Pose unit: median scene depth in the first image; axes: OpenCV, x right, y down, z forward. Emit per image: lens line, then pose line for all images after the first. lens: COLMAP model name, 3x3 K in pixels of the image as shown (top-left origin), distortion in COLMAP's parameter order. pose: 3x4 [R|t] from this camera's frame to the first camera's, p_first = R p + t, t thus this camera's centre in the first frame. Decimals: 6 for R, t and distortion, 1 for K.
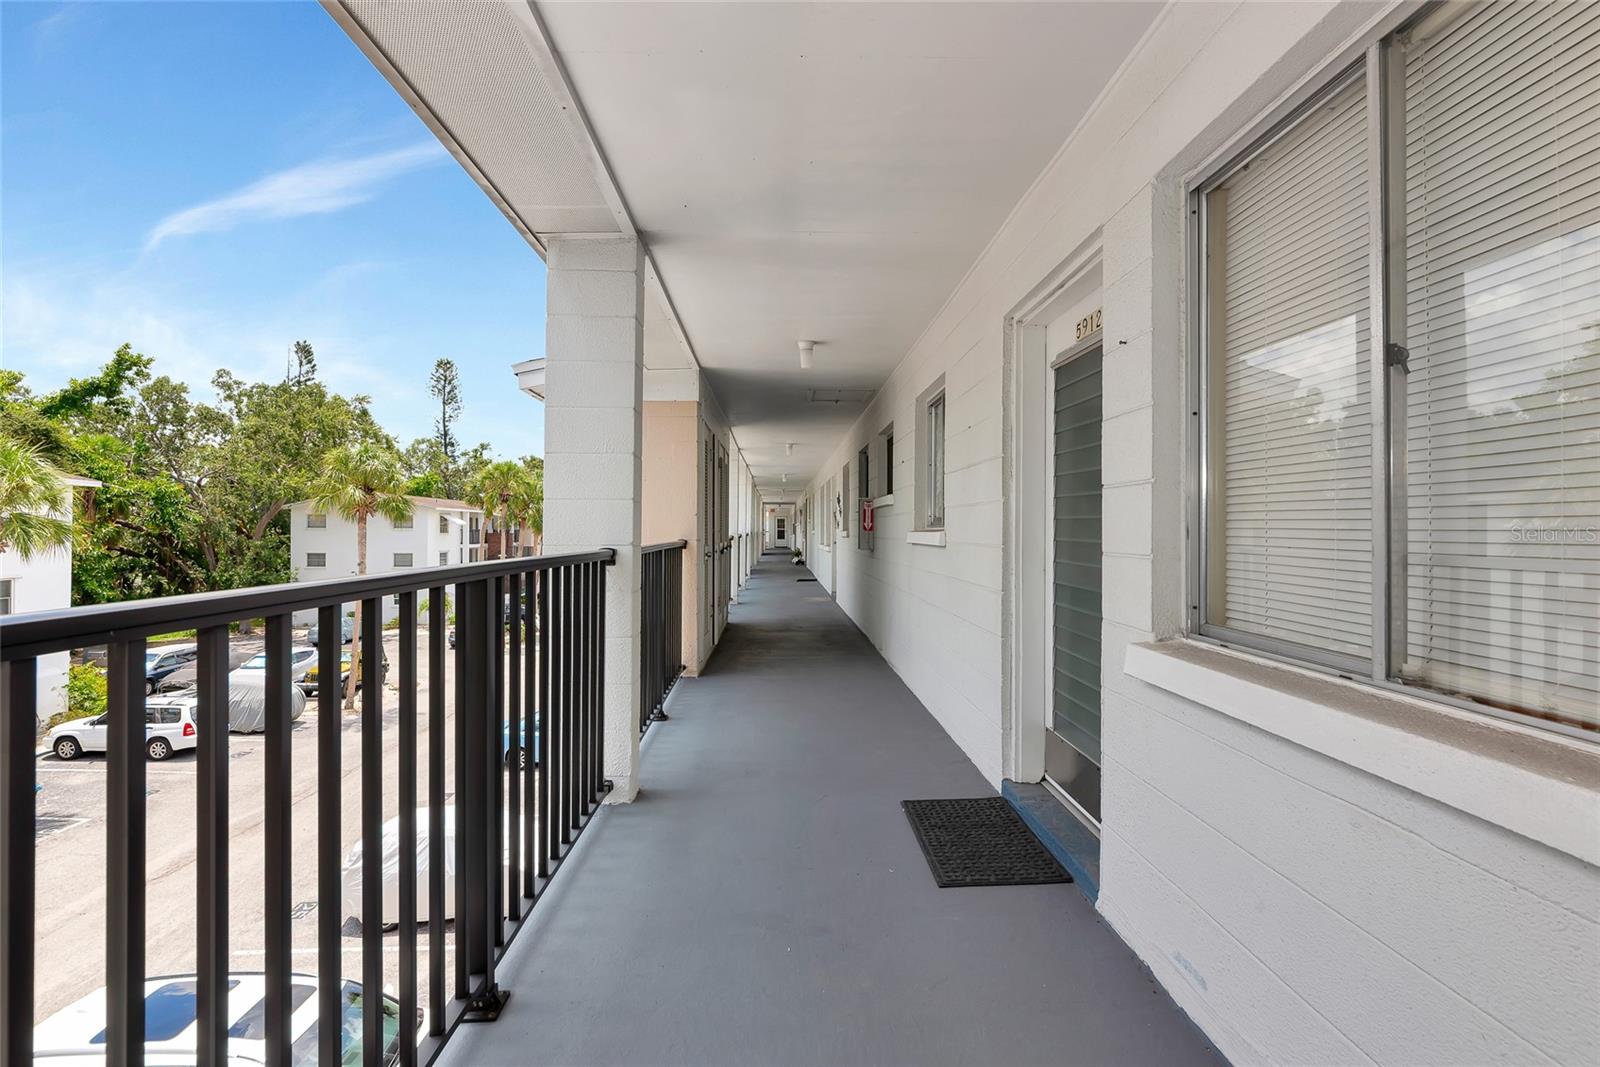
lens RADIAL K [[754.0, 0, 799.4], [0, 754.0, 531.7], [0, 0, 1]] dist [-0.003641, -0.000546]
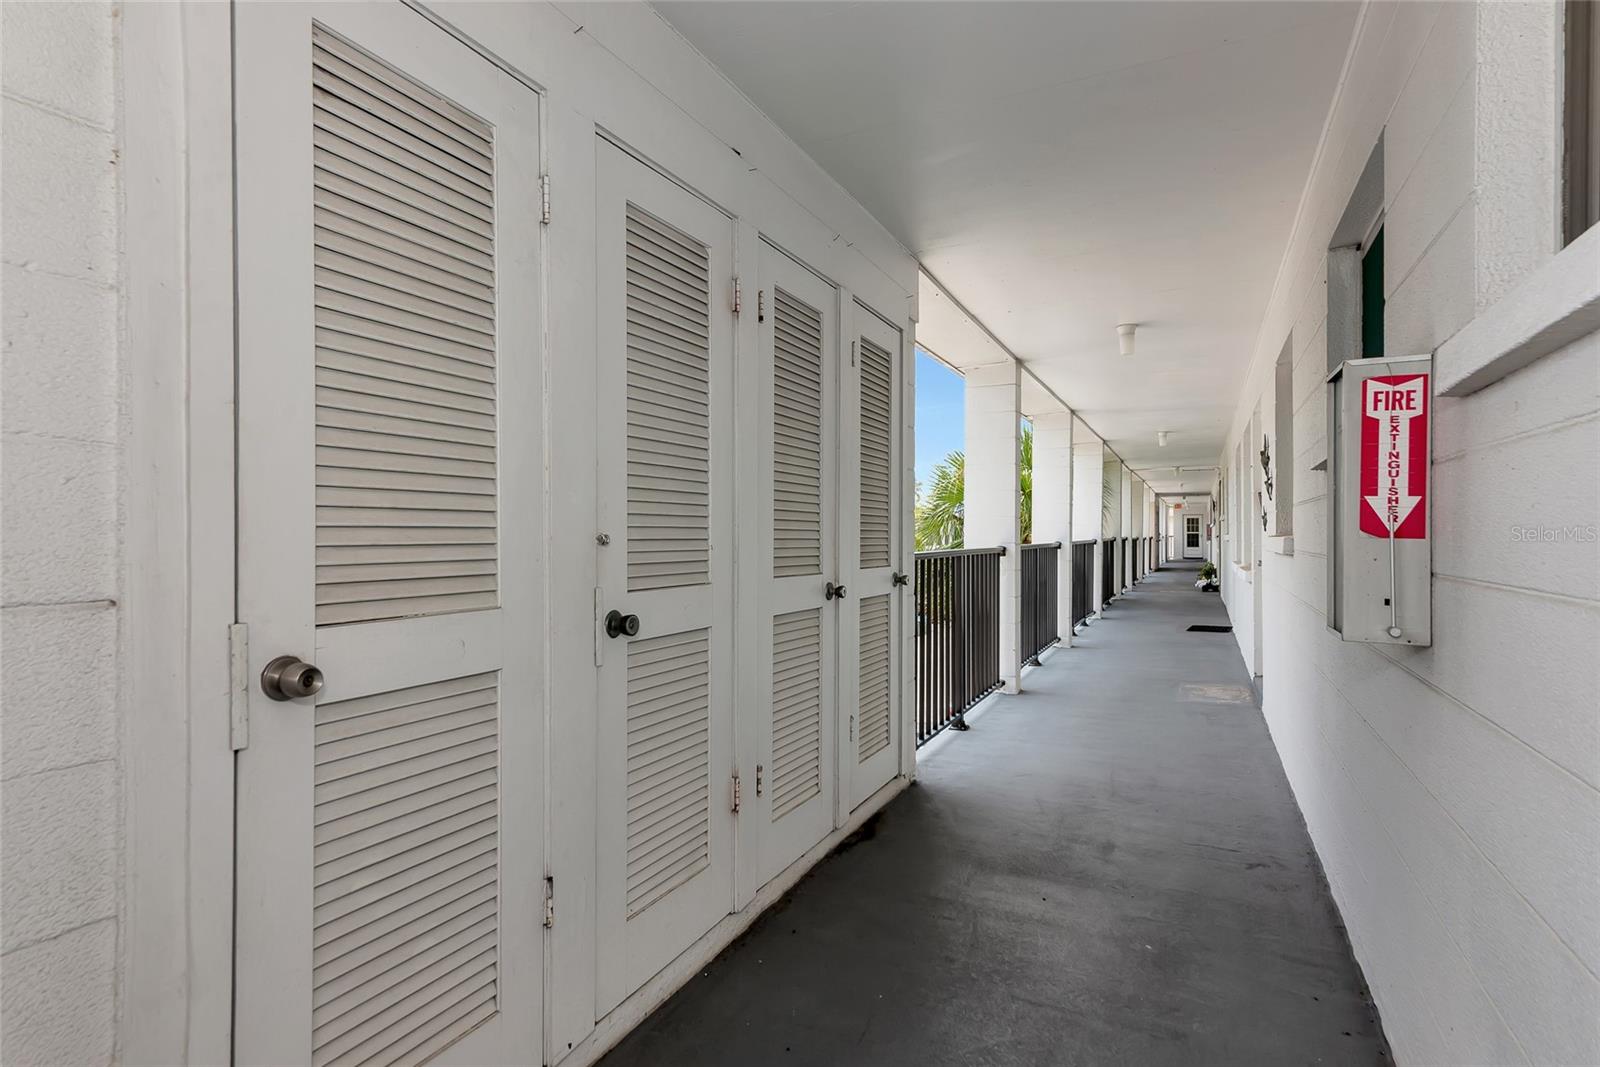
lens RADIAL K [[829.8, 0, 800.2], [0, 829.8, 535.6], [0, 0, 1]] dist [-0.000474, 0.000082]
pose [[0.885188, -0.004608, -0.465211, 0.025354], [0.003904, 0.999989, -0.002477, -0.000784], [0.465218, 0.000376, 0.885196, 0.333277]]
